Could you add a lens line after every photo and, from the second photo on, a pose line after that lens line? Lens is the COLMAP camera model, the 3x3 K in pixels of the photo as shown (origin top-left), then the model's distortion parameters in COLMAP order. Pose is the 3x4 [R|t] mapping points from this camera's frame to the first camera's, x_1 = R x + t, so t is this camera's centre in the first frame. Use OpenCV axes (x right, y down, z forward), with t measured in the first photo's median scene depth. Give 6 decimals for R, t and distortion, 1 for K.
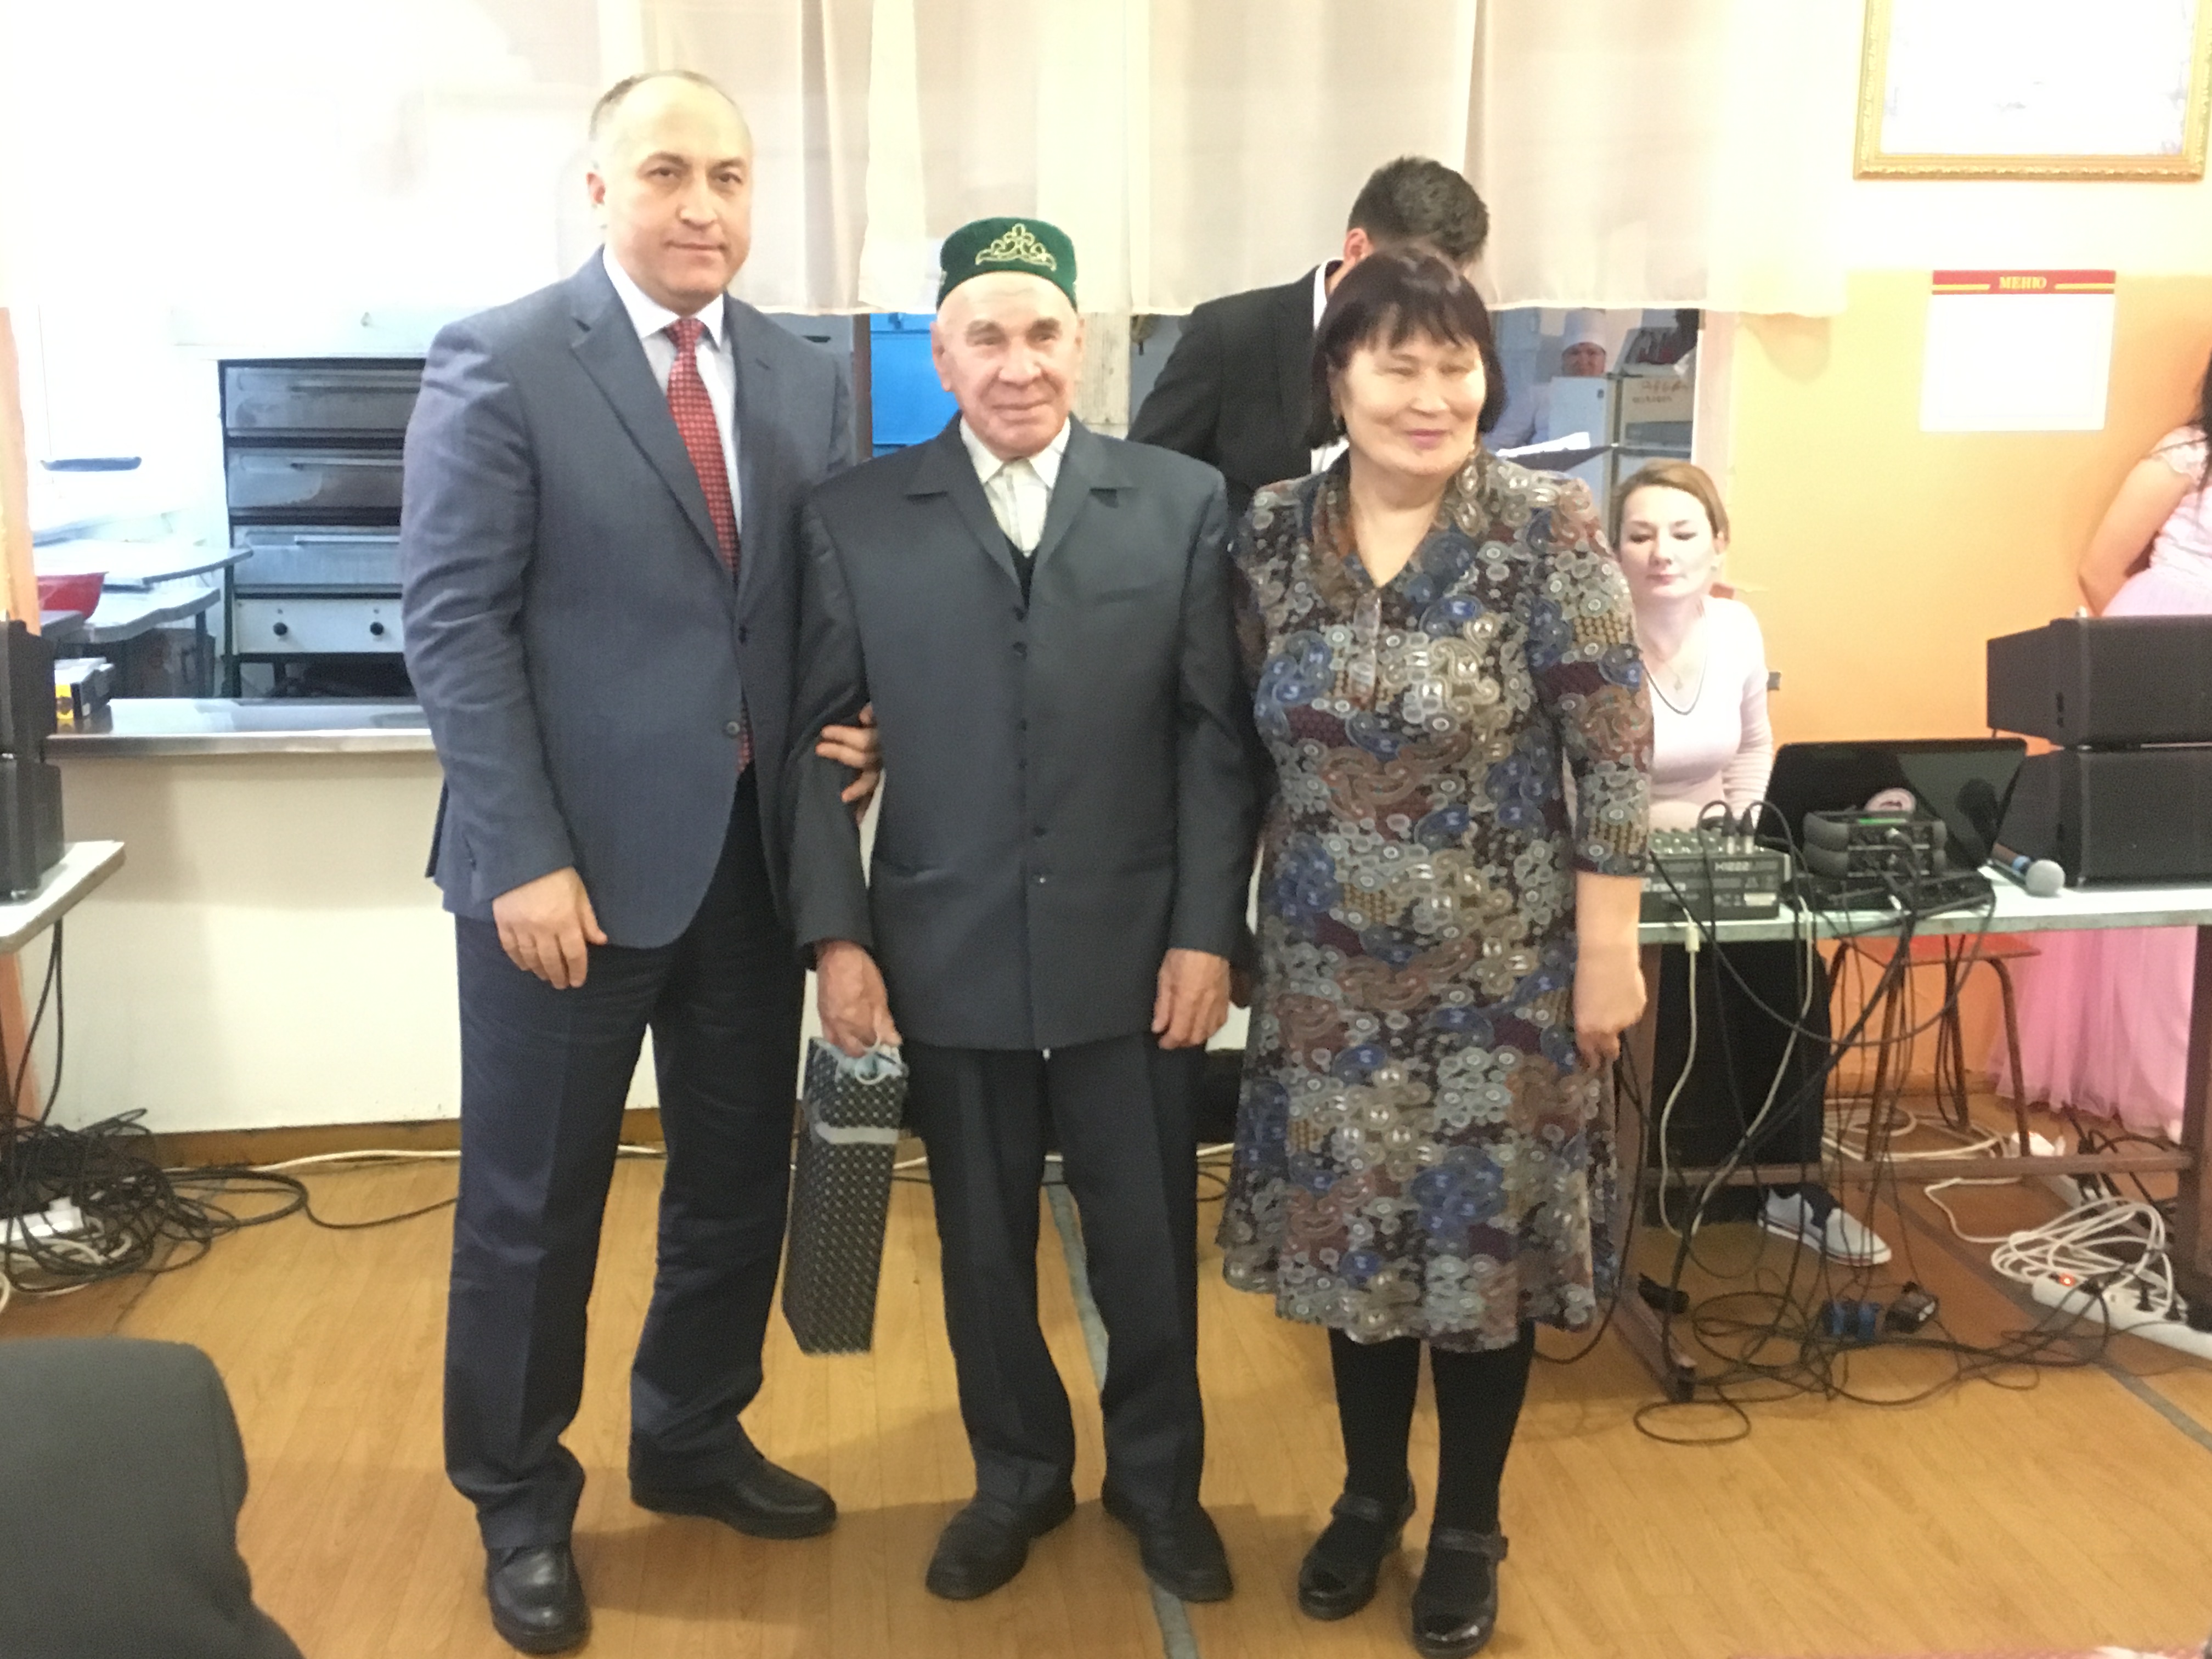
lens RADIAL K [[2315.5, 0, 1100.2], [0, 2315.5, 810.2], [0, 0, 1]] dist [0.032108, 0.000000]
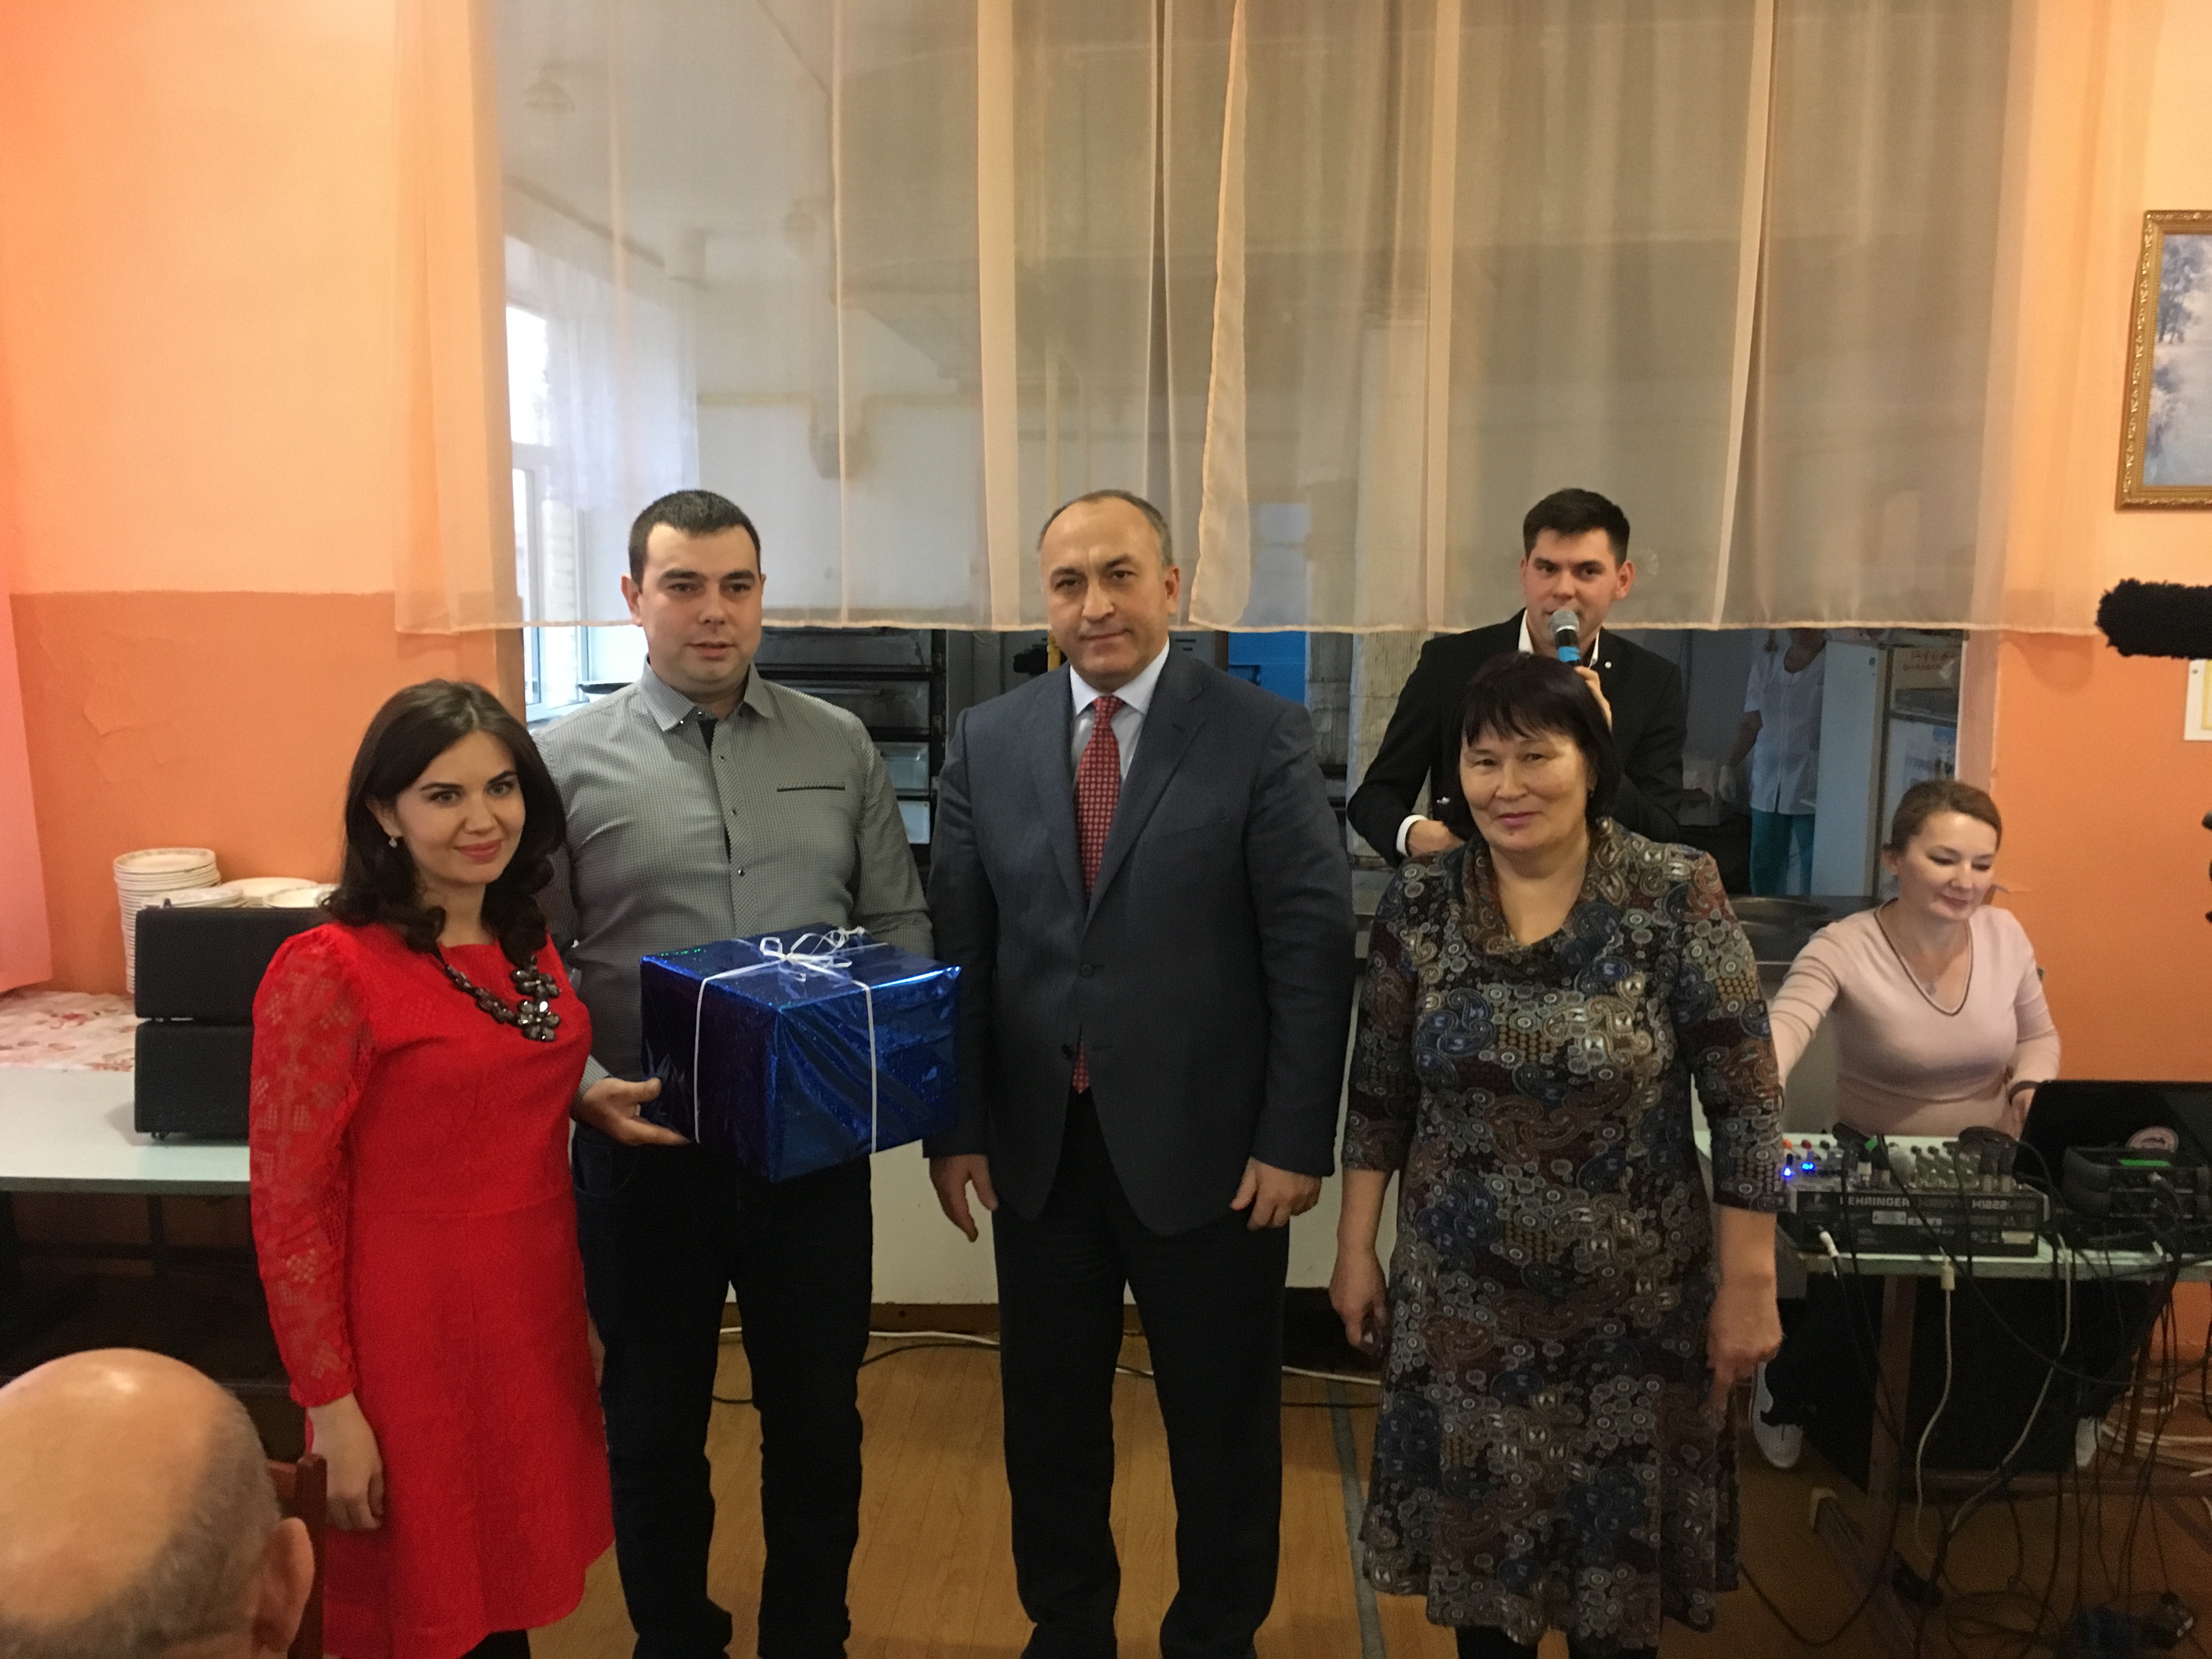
lens RADIAL K [[1897.8, 0, 1096.0], [0, 1897.8, 809.2], [0, 0, 1]] dist [0.066531, -0.093058]
pose [[0.984334, 0.025059, -0.174522, 0.020365], [-0.035762, 0.997649, -0.058452, -0.074879], [0.172647, 0.063778, 0.982917, 0.063375]]
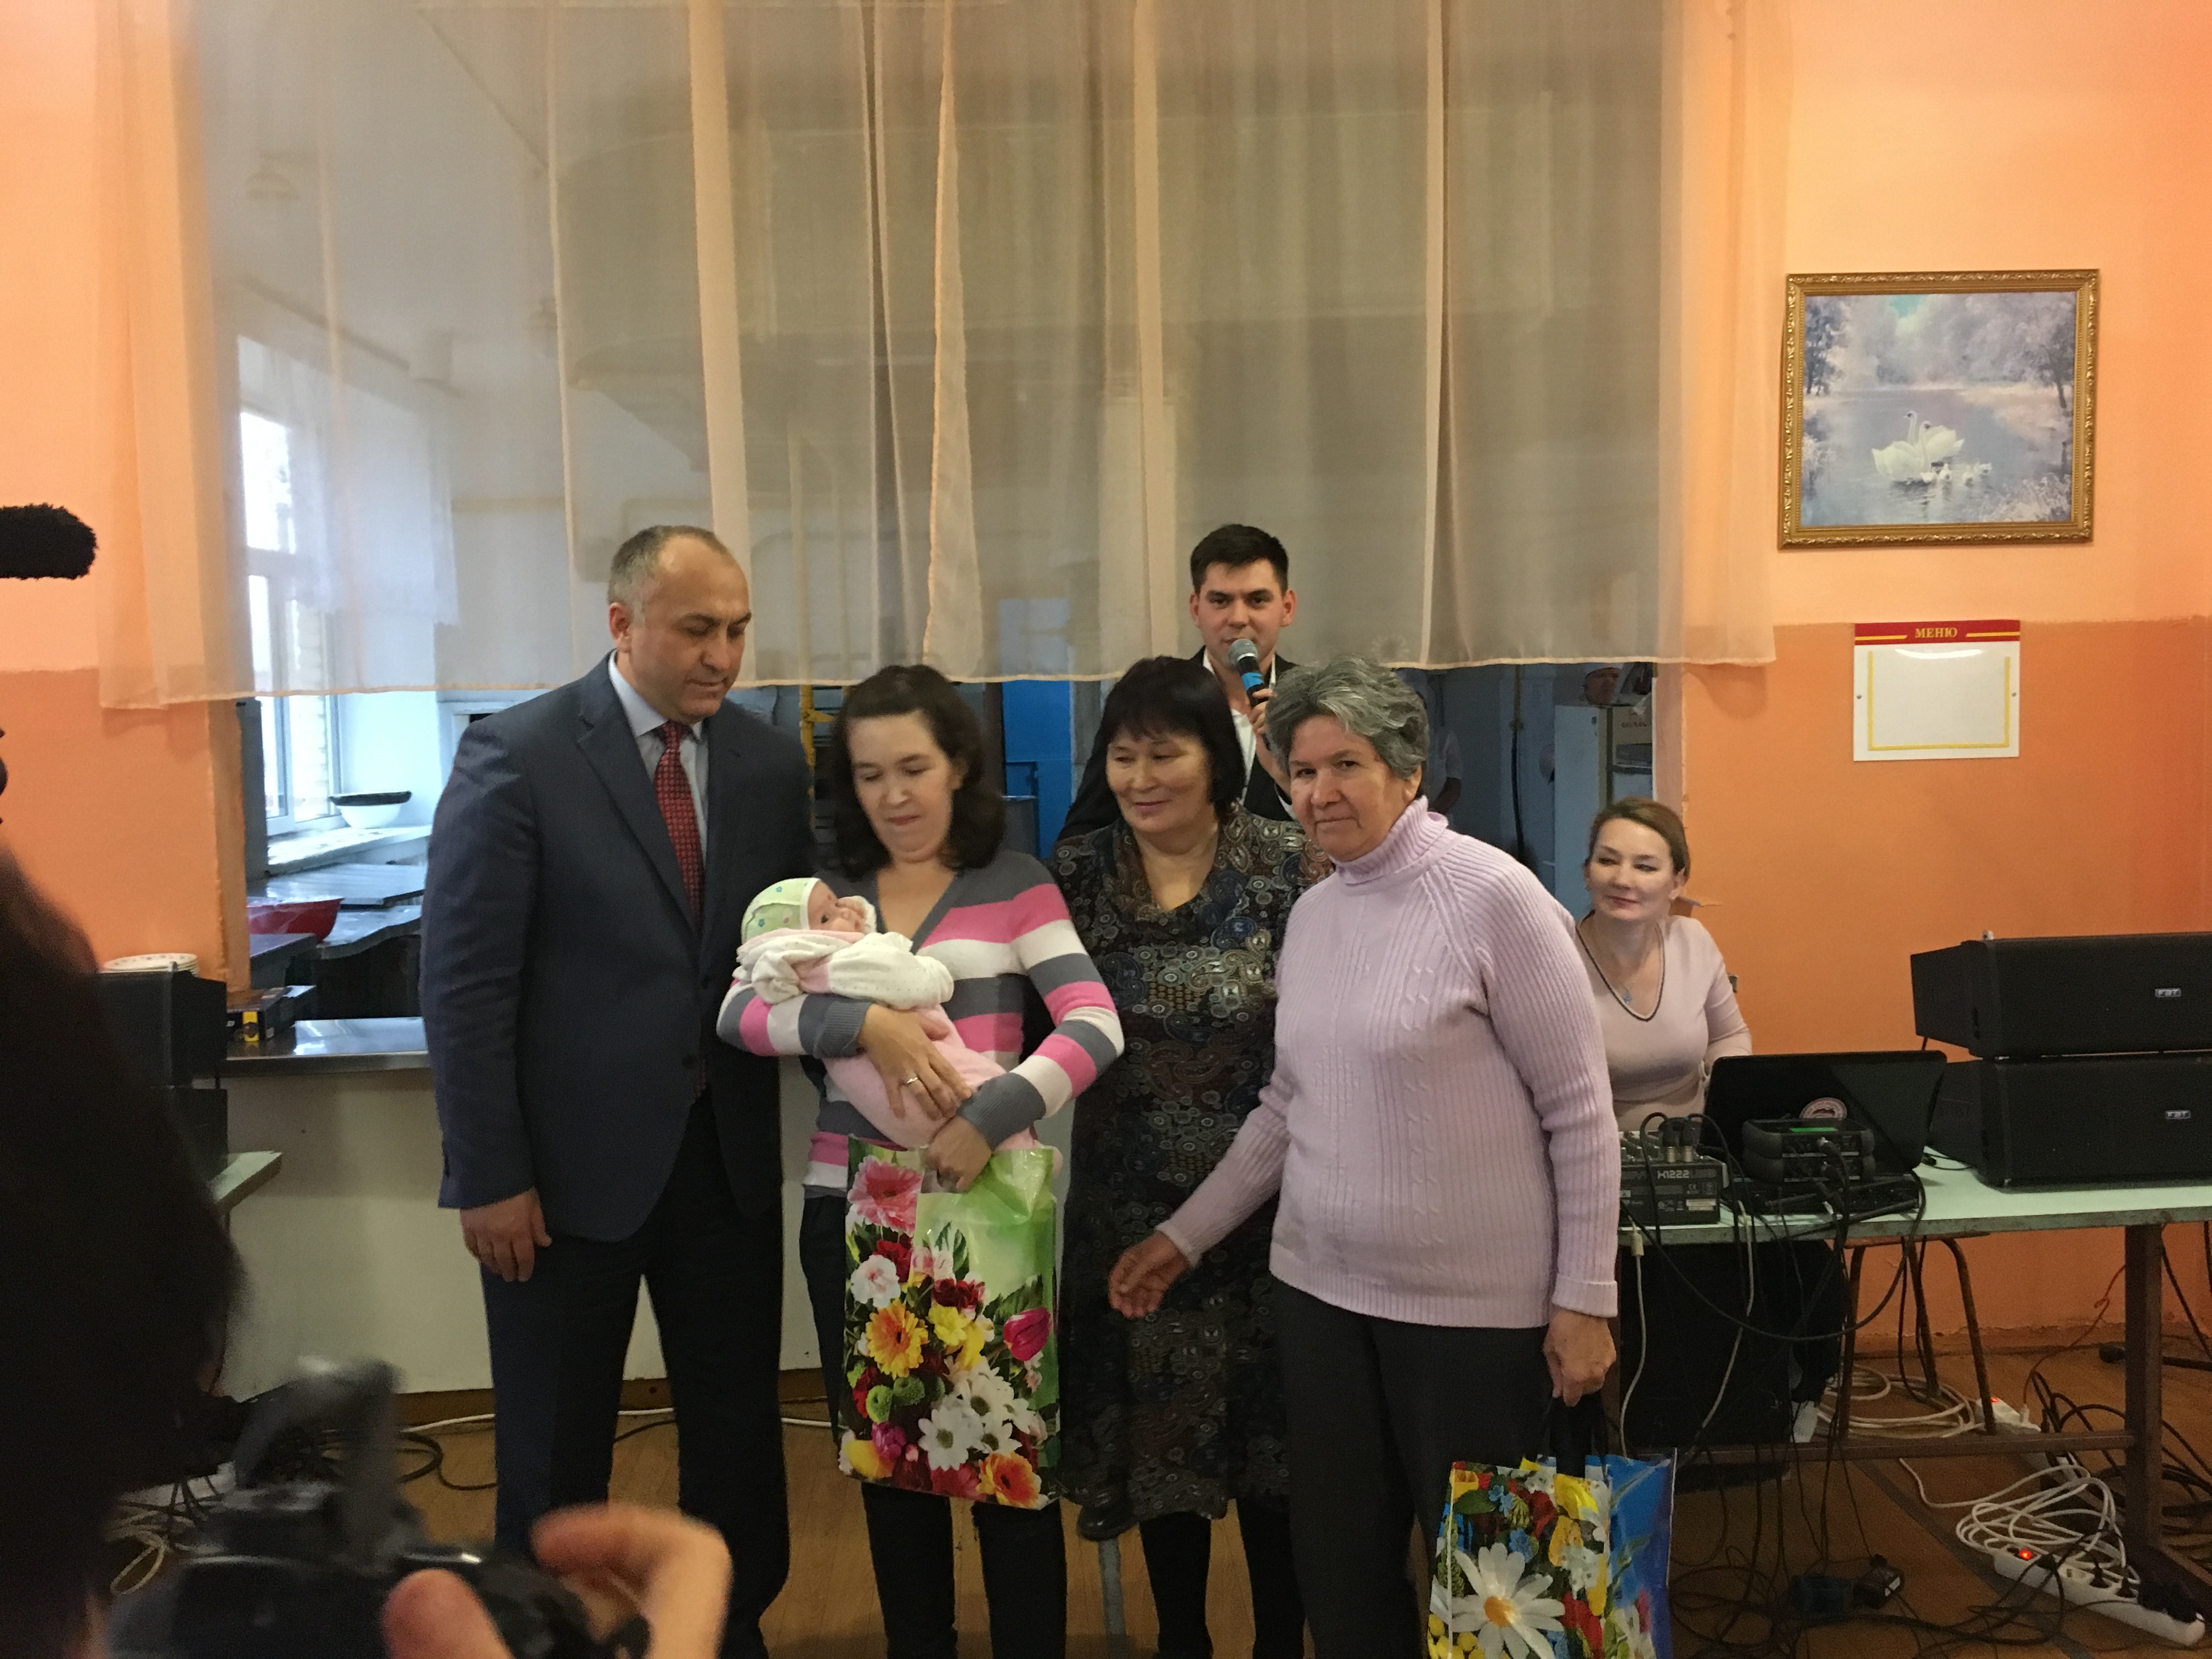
lens RADIAL K [[1897.8, 0, 1100.1], [0, 1897.8, 813.3], [0, 0, 1]] dist [0.066531, -0.093058]
pose [[0.997431, -0.018847, -0.069106, 0.057806], [0.010311, 0.992494, -0.121858, -0.032296], [0.070884, 0.120833, 0.990139, 0.056111]]
